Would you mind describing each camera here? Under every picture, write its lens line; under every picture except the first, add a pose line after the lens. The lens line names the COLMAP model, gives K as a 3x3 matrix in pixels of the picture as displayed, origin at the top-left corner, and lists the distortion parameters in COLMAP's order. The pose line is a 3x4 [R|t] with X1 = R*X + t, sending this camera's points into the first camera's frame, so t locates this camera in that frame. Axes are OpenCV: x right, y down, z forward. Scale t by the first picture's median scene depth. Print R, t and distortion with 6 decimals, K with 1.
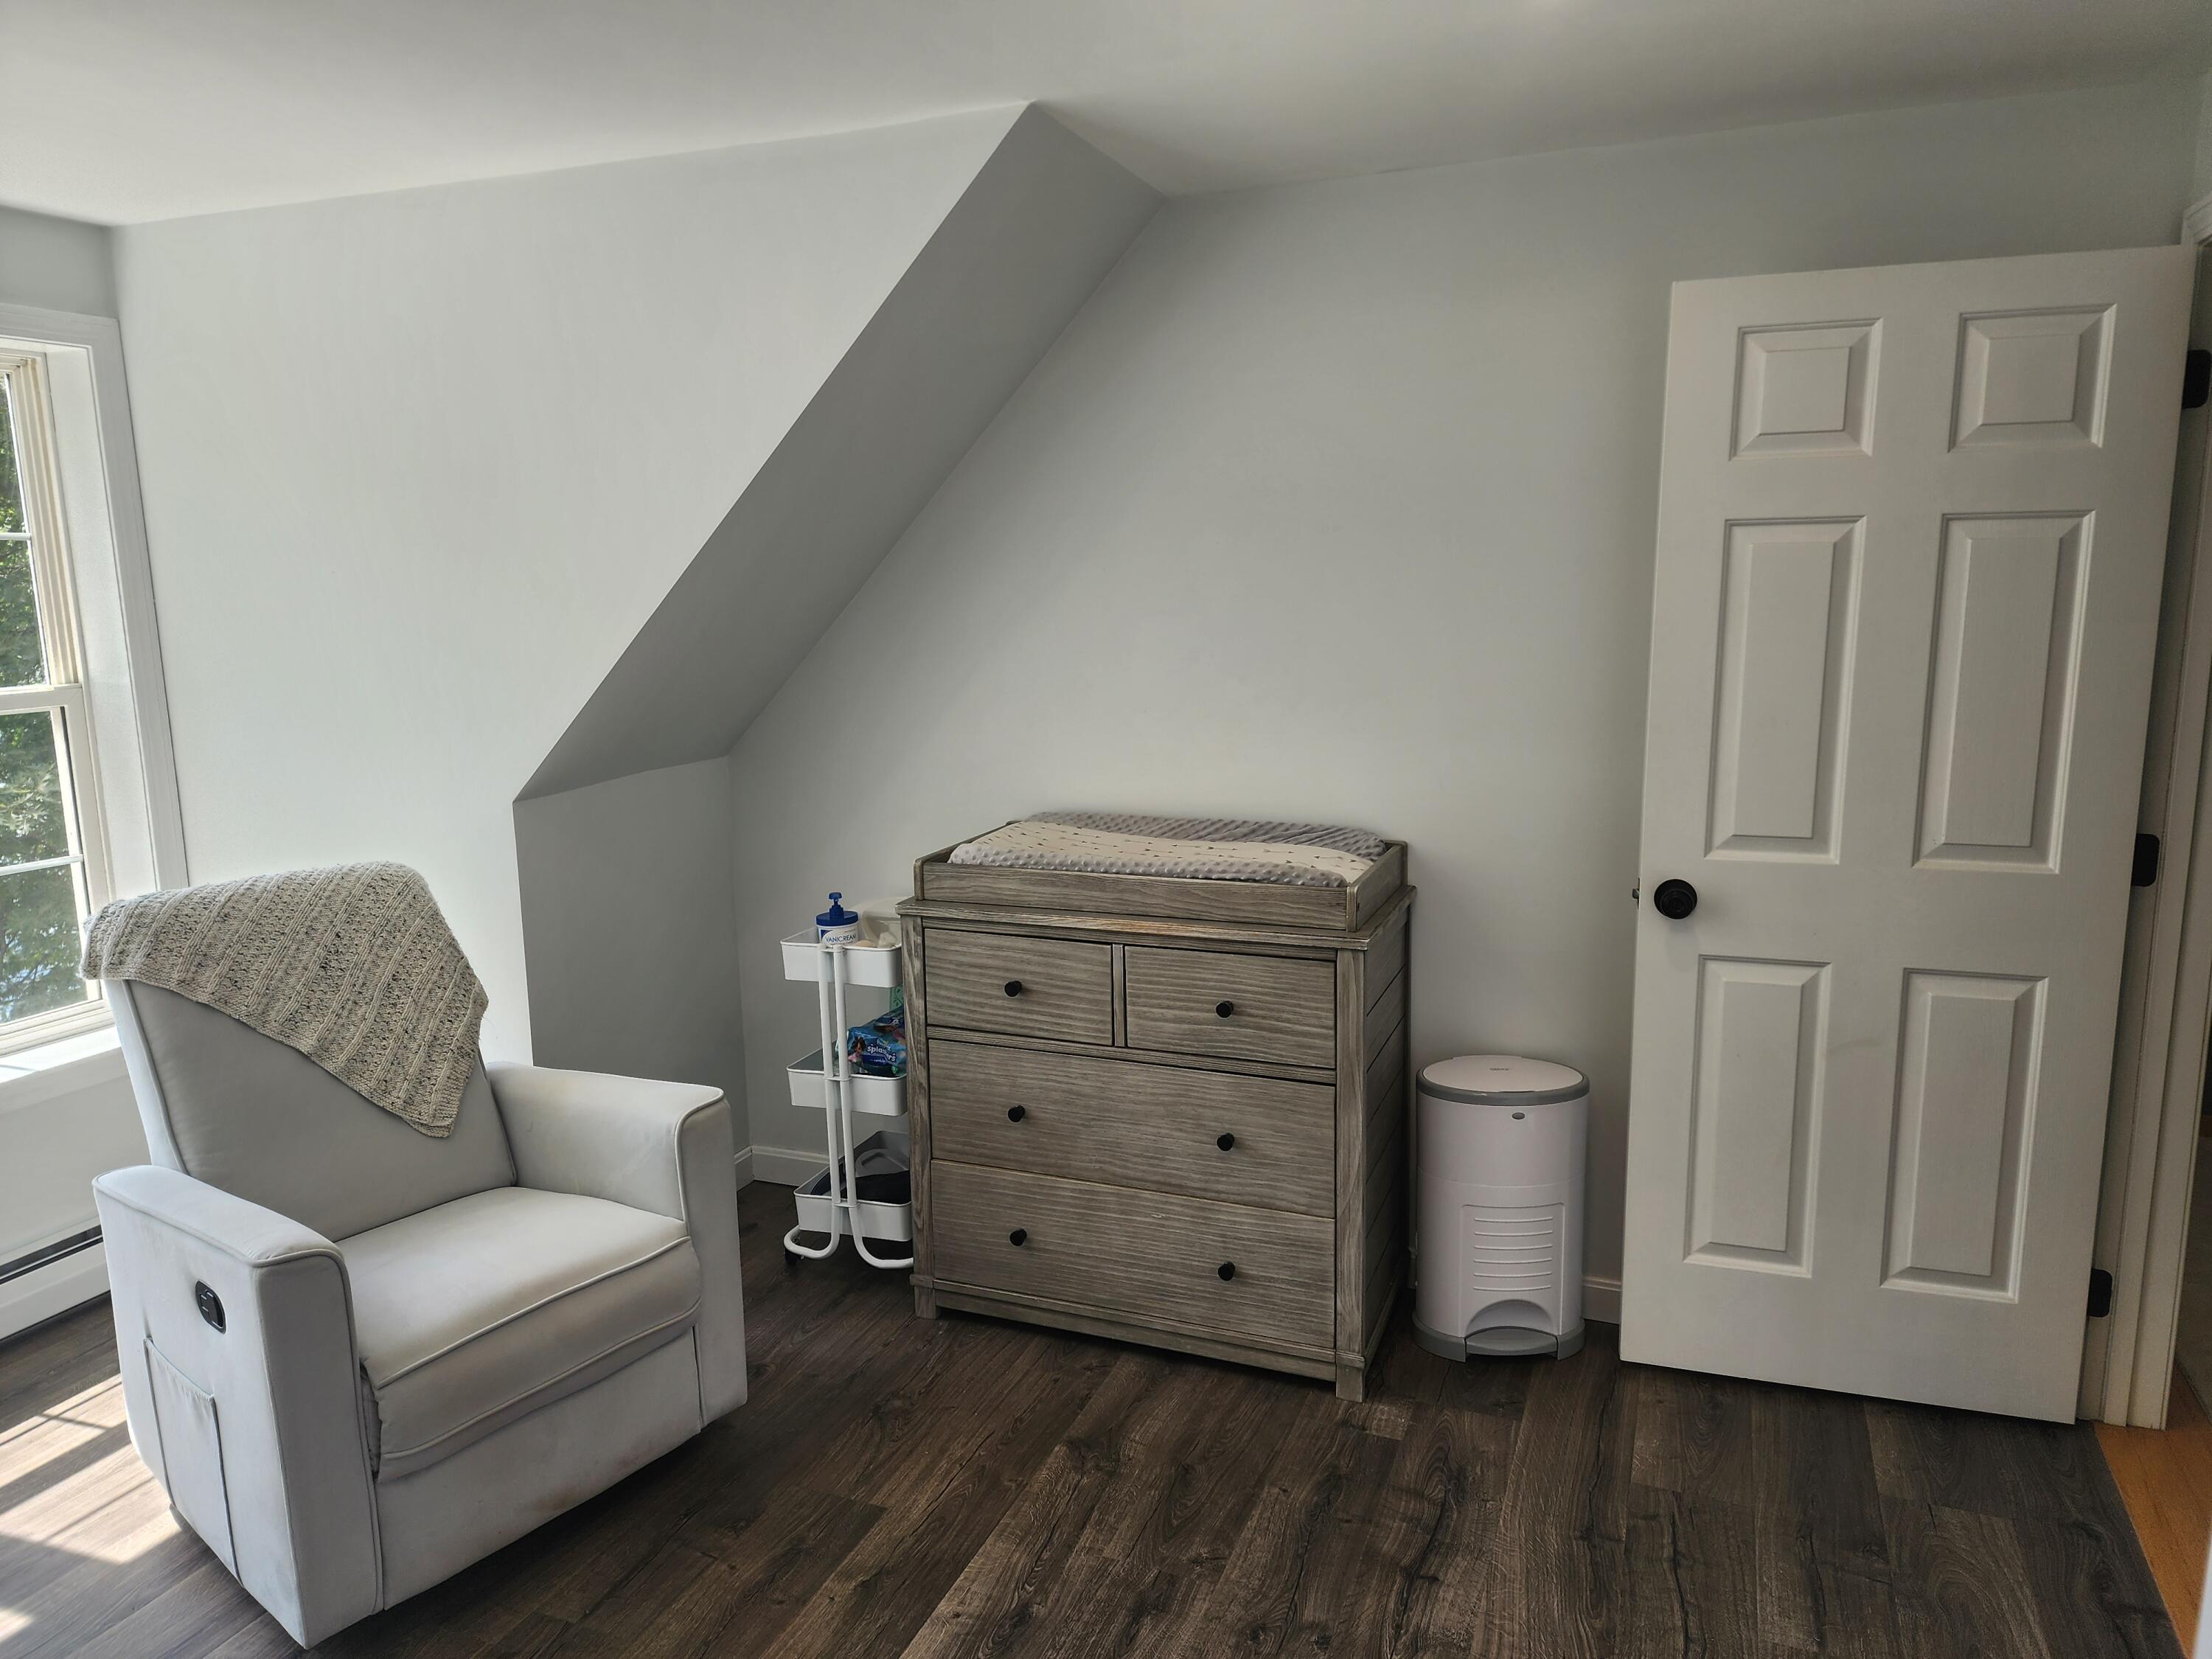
lens RADIAL K [[1446.5, 0, 1104.3], [0, 1446.5, 813.3], [0, 0, 1]] dist [0.042948, -0.067526]
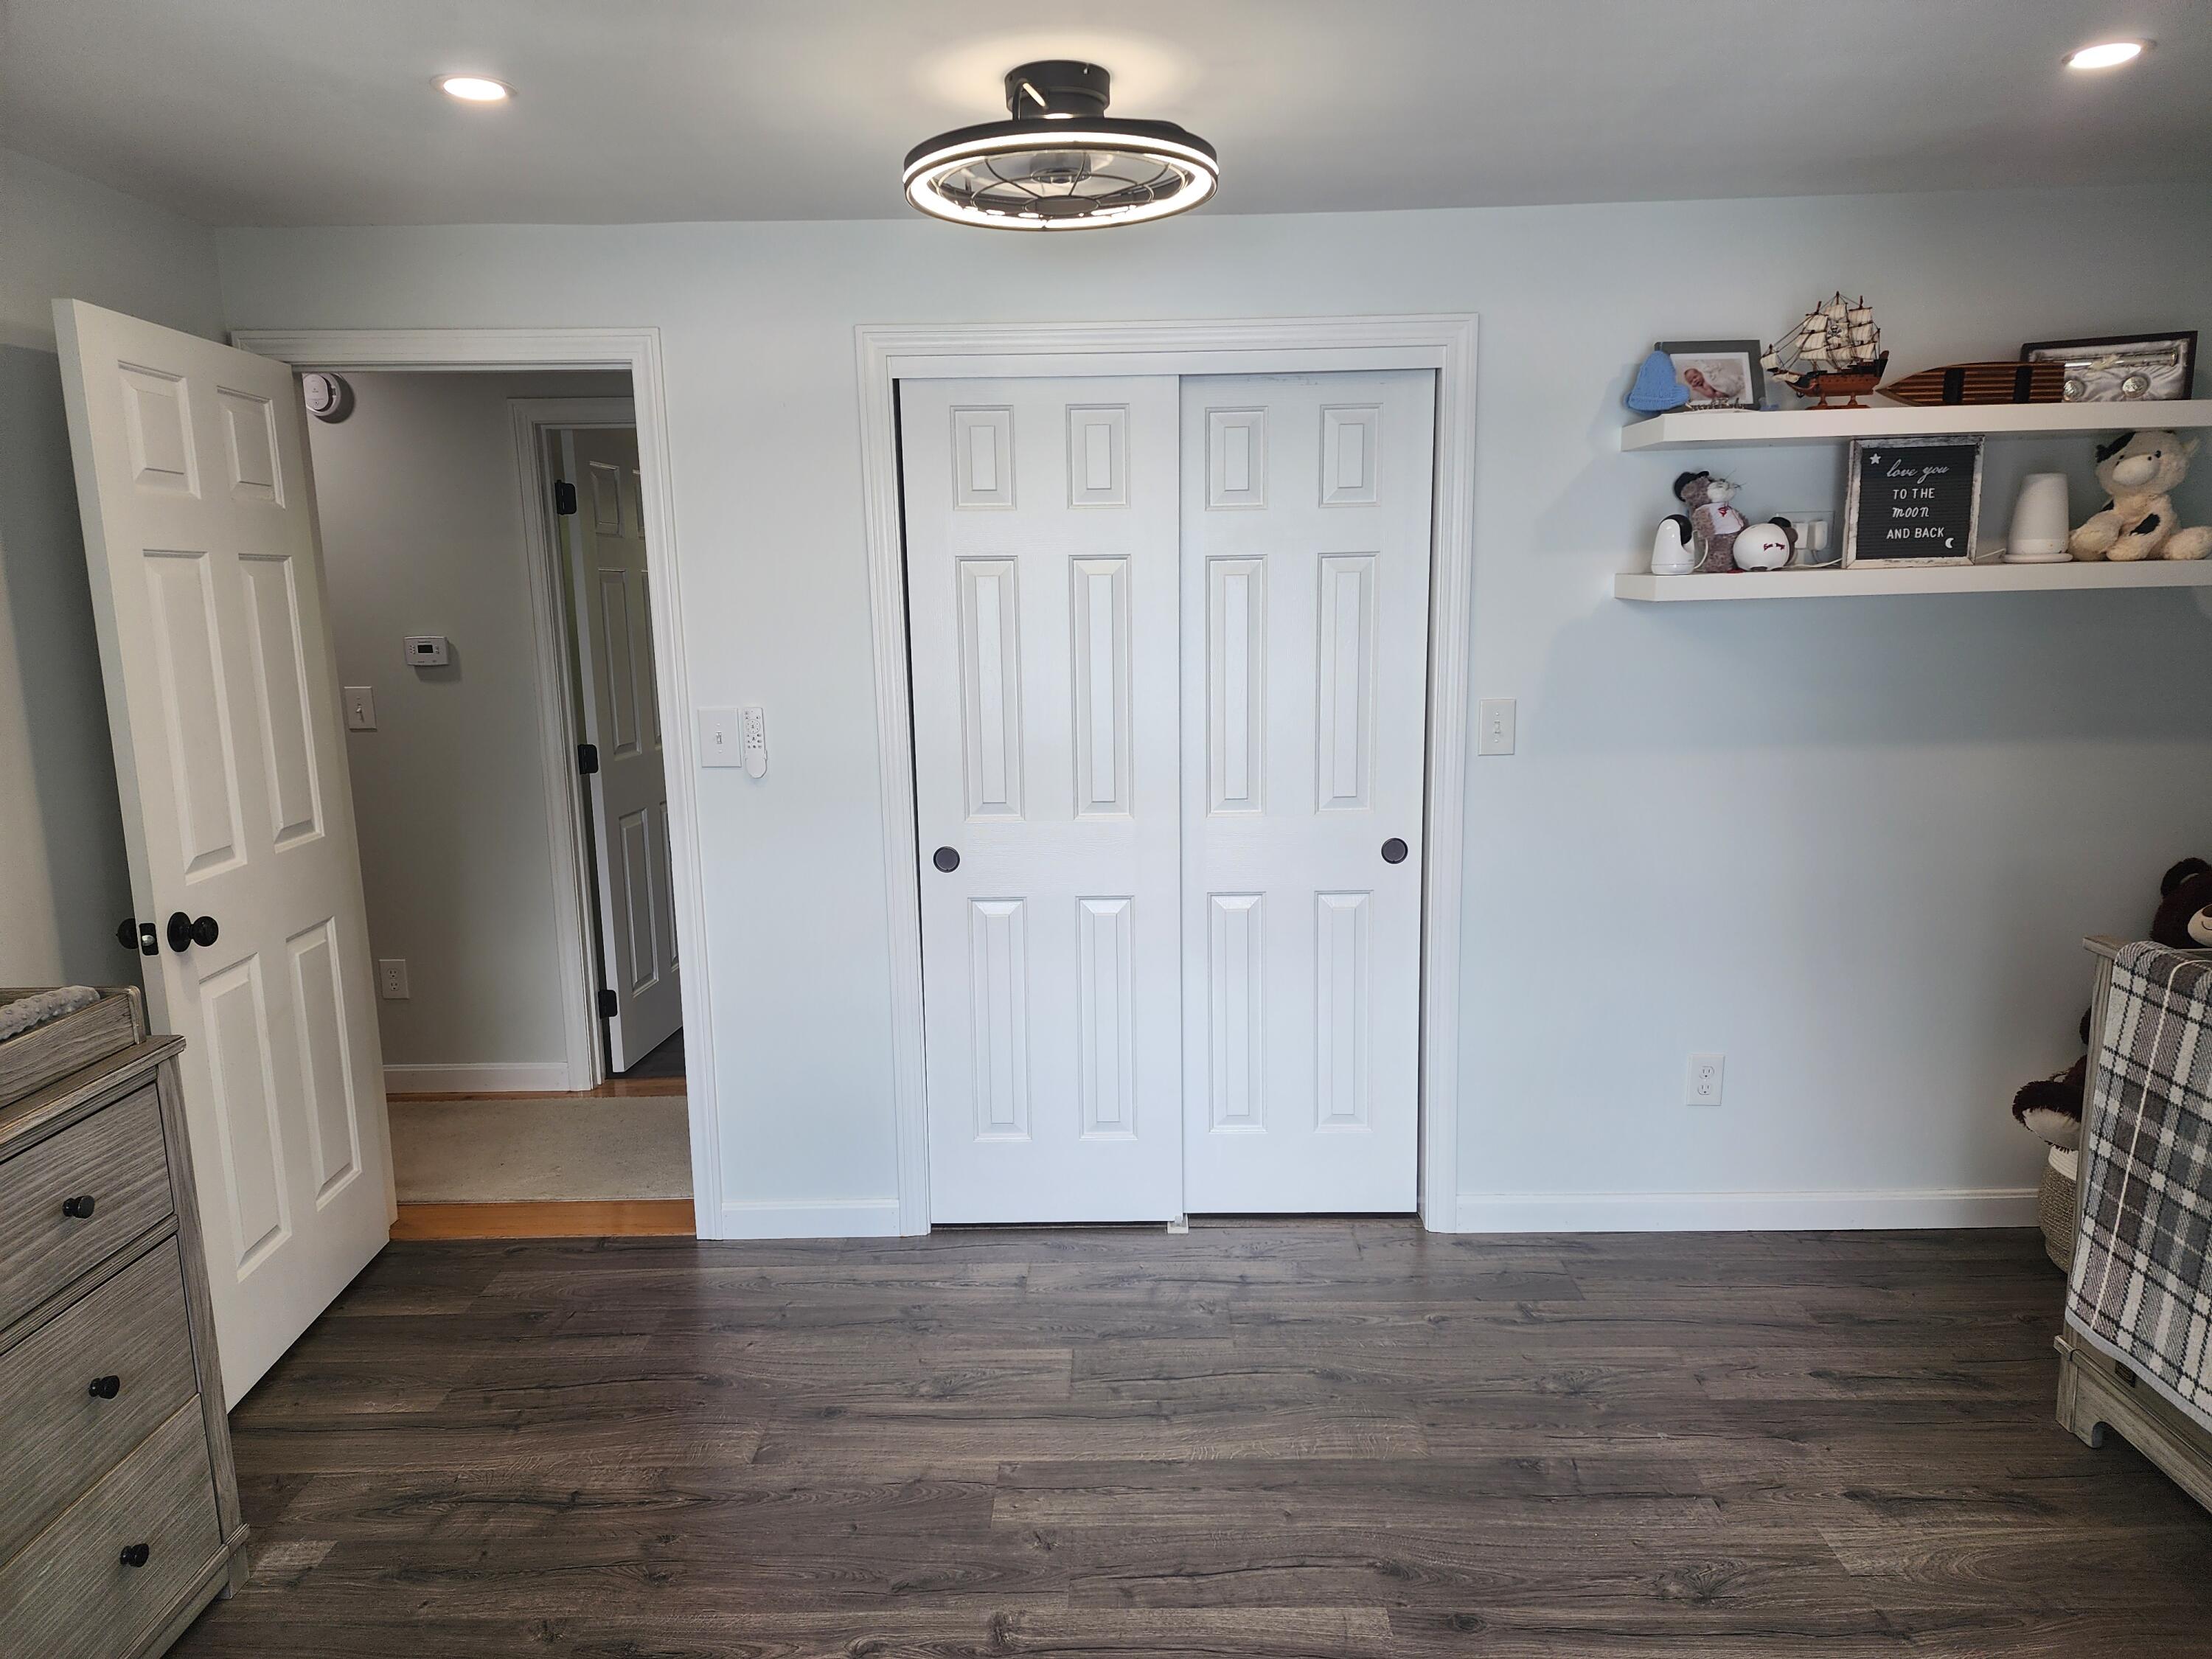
lens RADIAL K [[1451.6, 0, 1095.2], [0, 1451.6, 825.9], [0, 0, 1]] dist [0.080935, -0.068132]
pose [[-0.358714, -0.132744, 0.923961, -0.753301], [0.174482, 0.962855, 0.206072, -0.110306], [-0.916995, 0.235135, -0.322228, 0.738534]]
